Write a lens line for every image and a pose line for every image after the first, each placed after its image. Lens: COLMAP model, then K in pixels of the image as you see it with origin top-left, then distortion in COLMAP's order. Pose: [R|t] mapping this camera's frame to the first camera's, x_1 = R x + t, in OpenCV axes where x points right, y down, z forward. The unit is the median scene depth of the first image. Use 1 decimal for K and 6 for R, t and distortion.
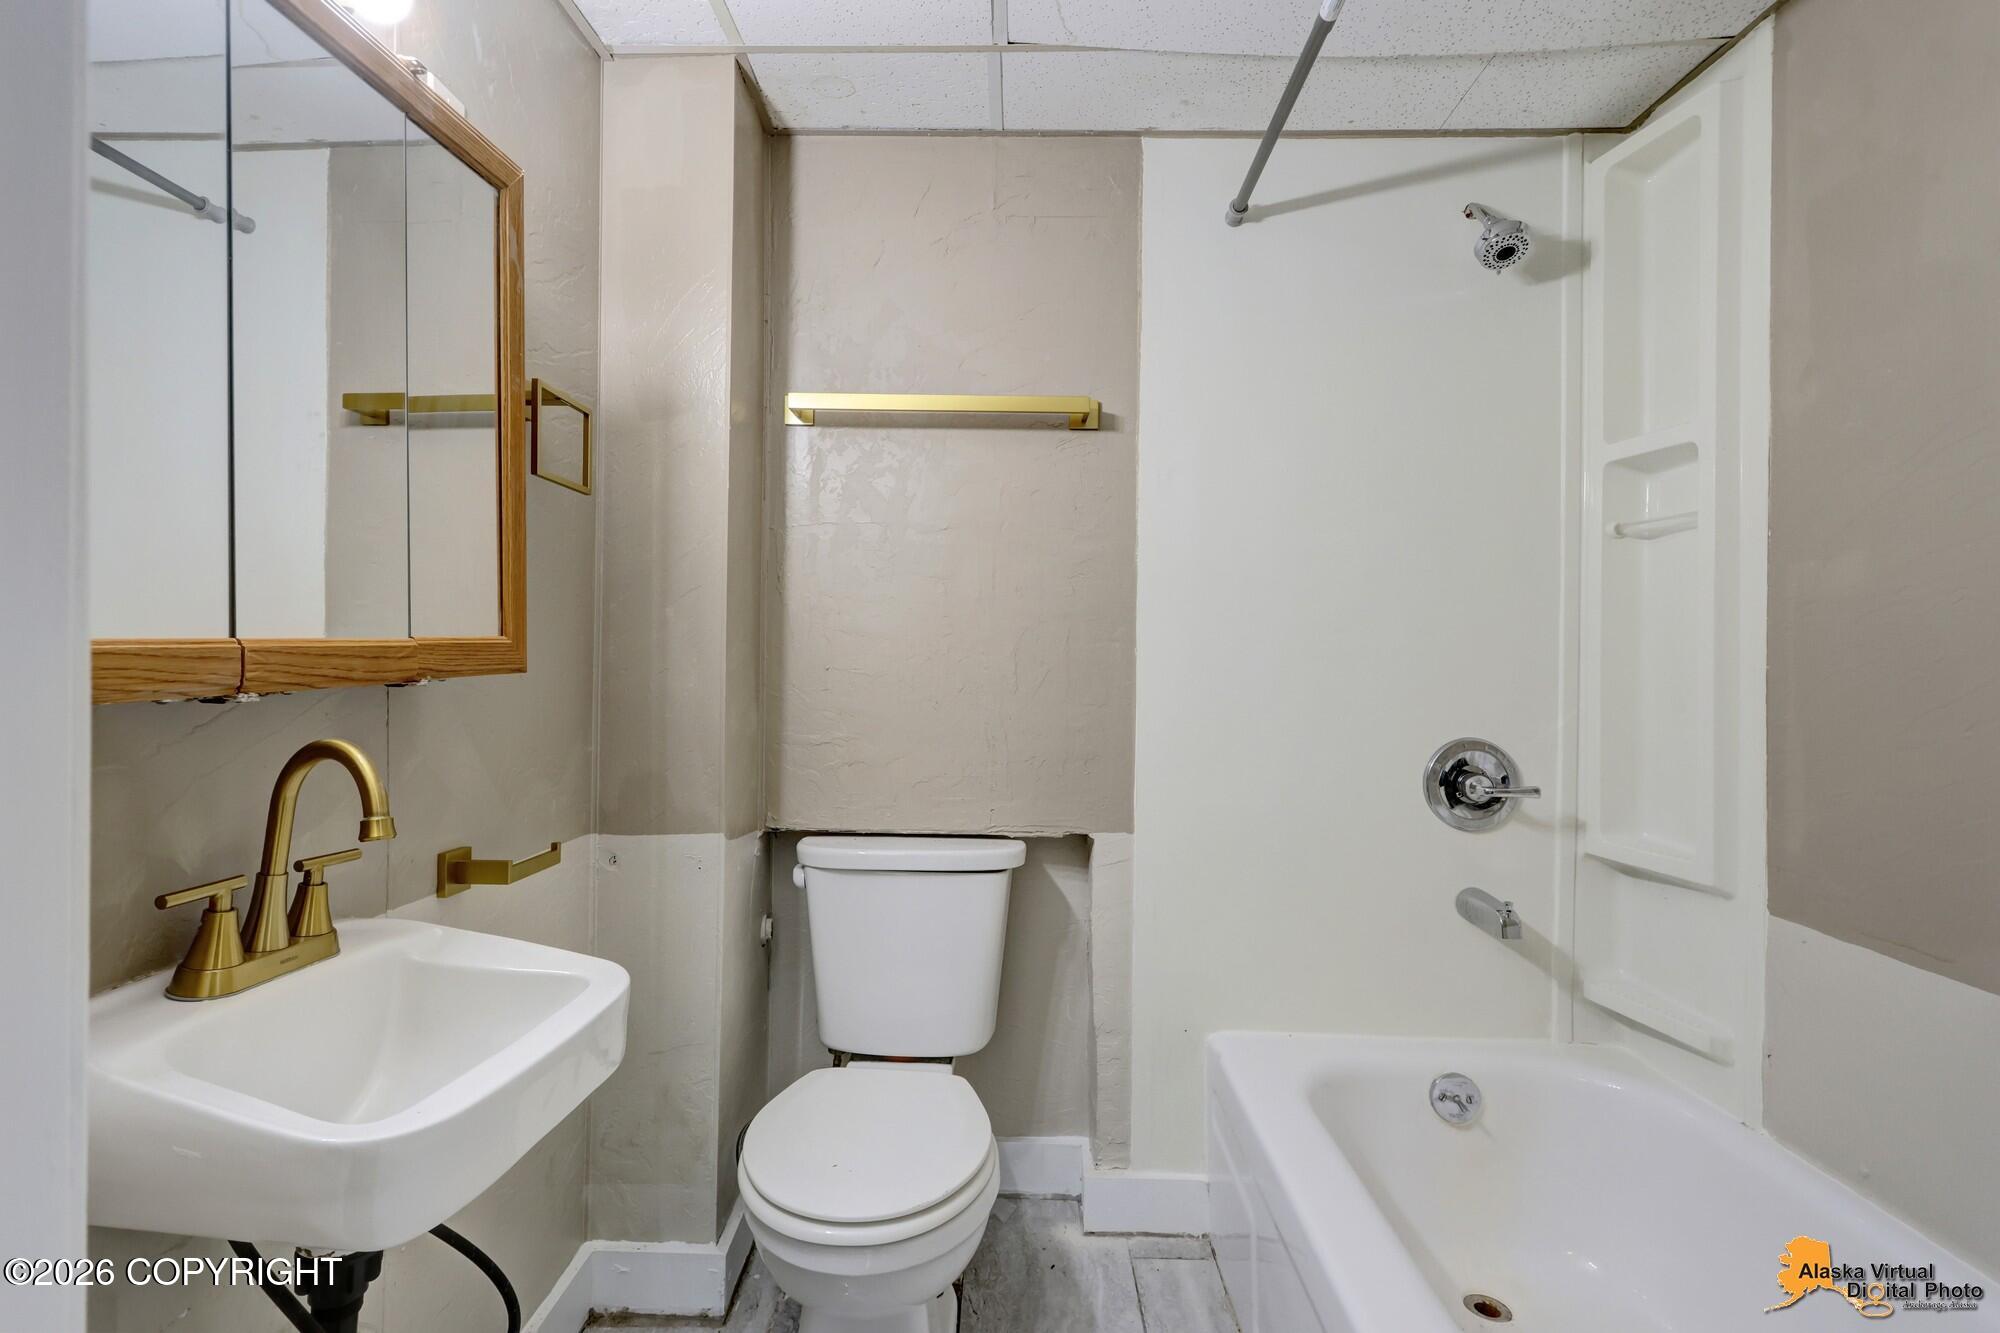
lens RADIAL K [[919.3, 0, 993.3], [0, 919.3, 682.8], [0, 0, 1]] dist [0.009073, 0.000402]
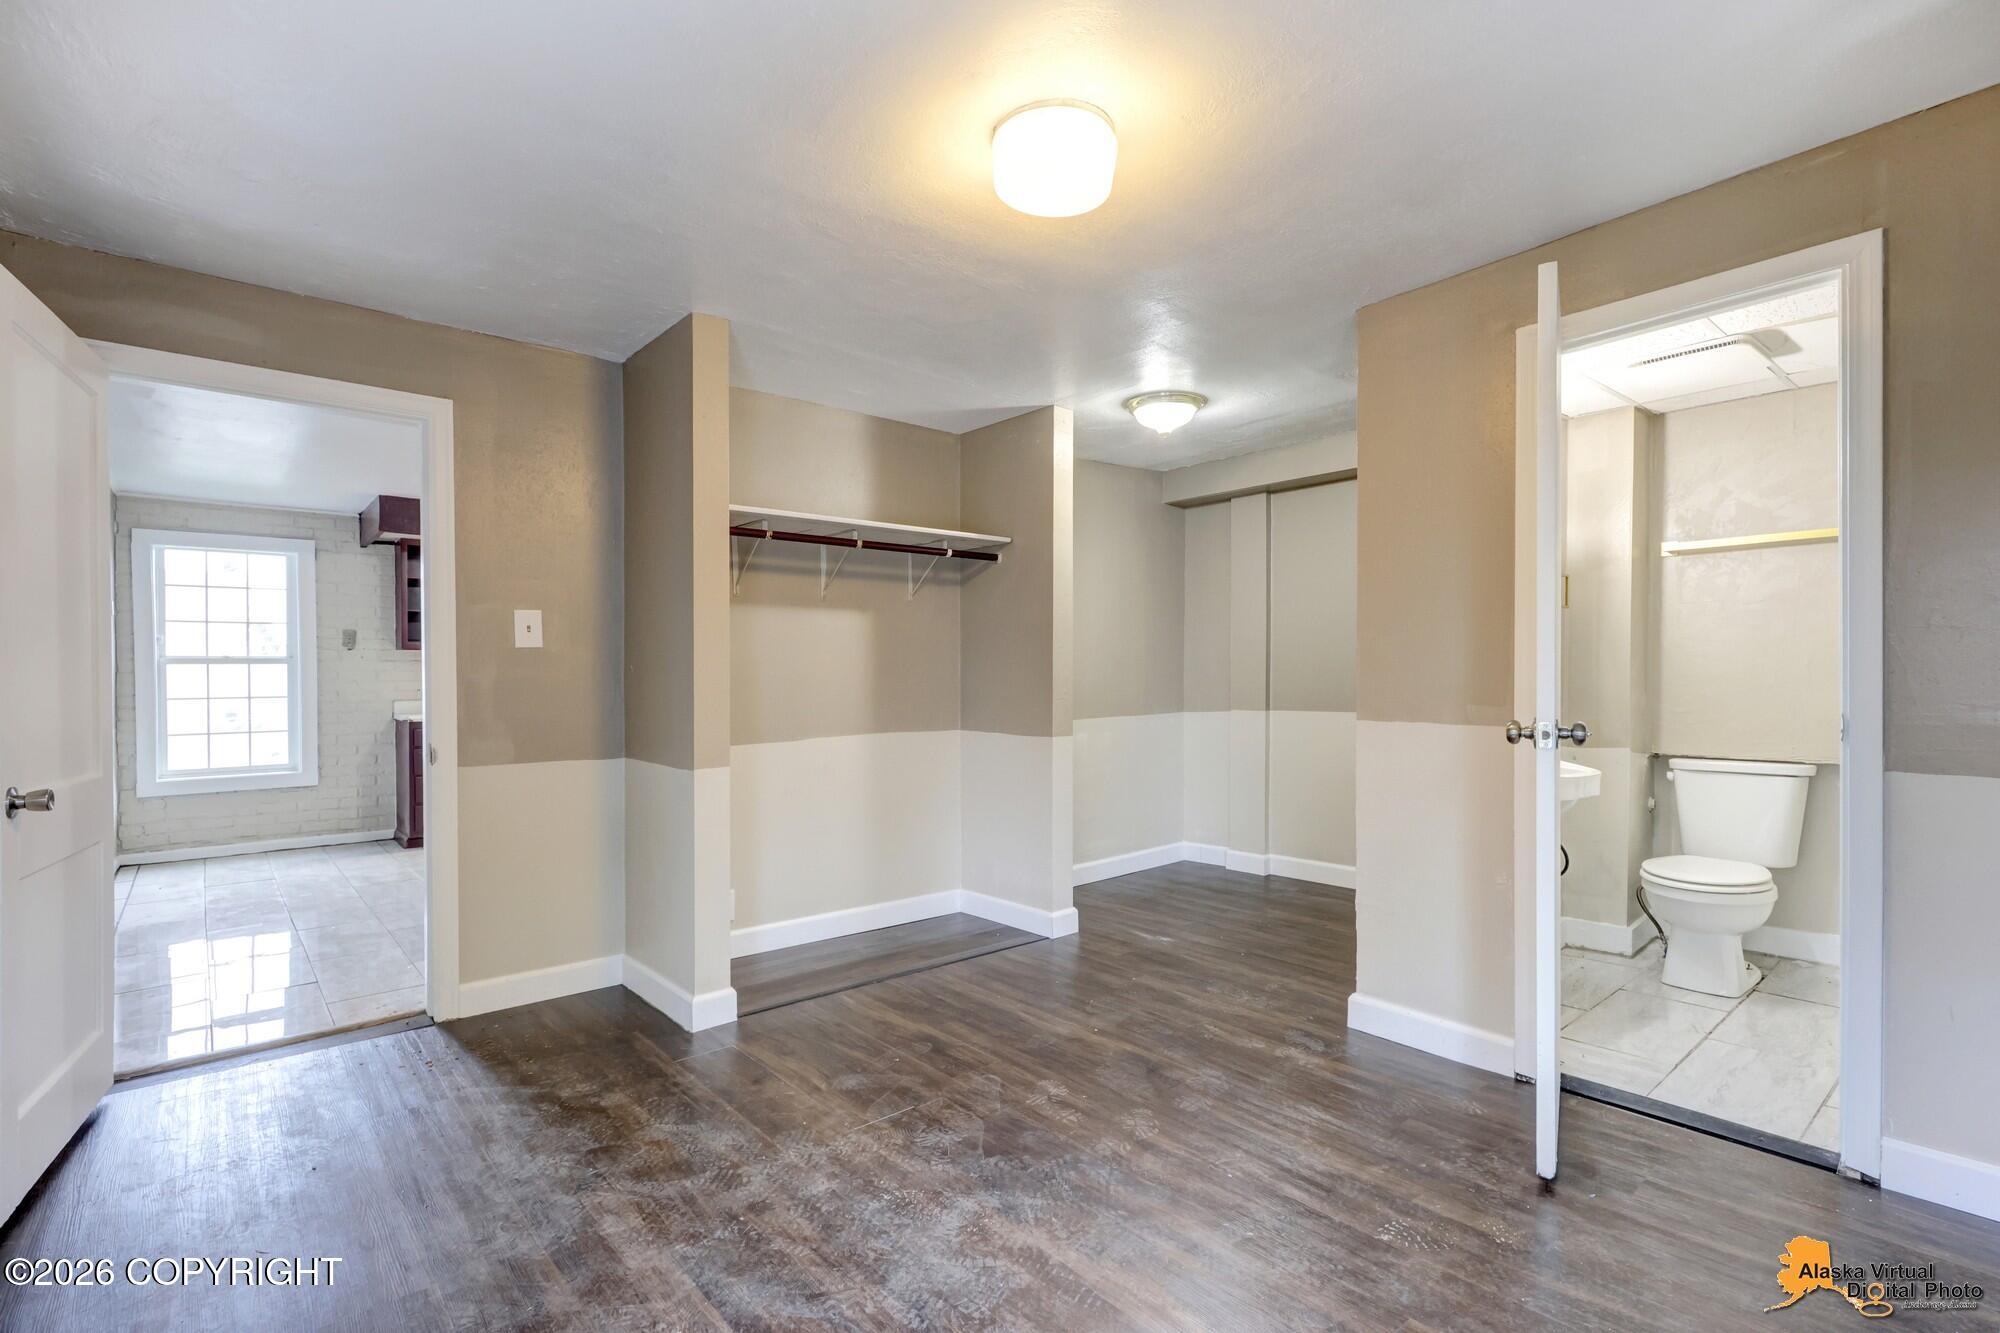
lens RADIAL K [[924.7, 0, 1007.6], [0, 924.7, 680.8], [0, 0, 1]] dist [0.015009, -0.007539]
pose [[0.669179, -0.002889, -0.743095, 0.342362], [0.001567, 0.999996, -0.002477, 0.001981], [0.743099, 0.000494, 0.669181, -1.490931]]
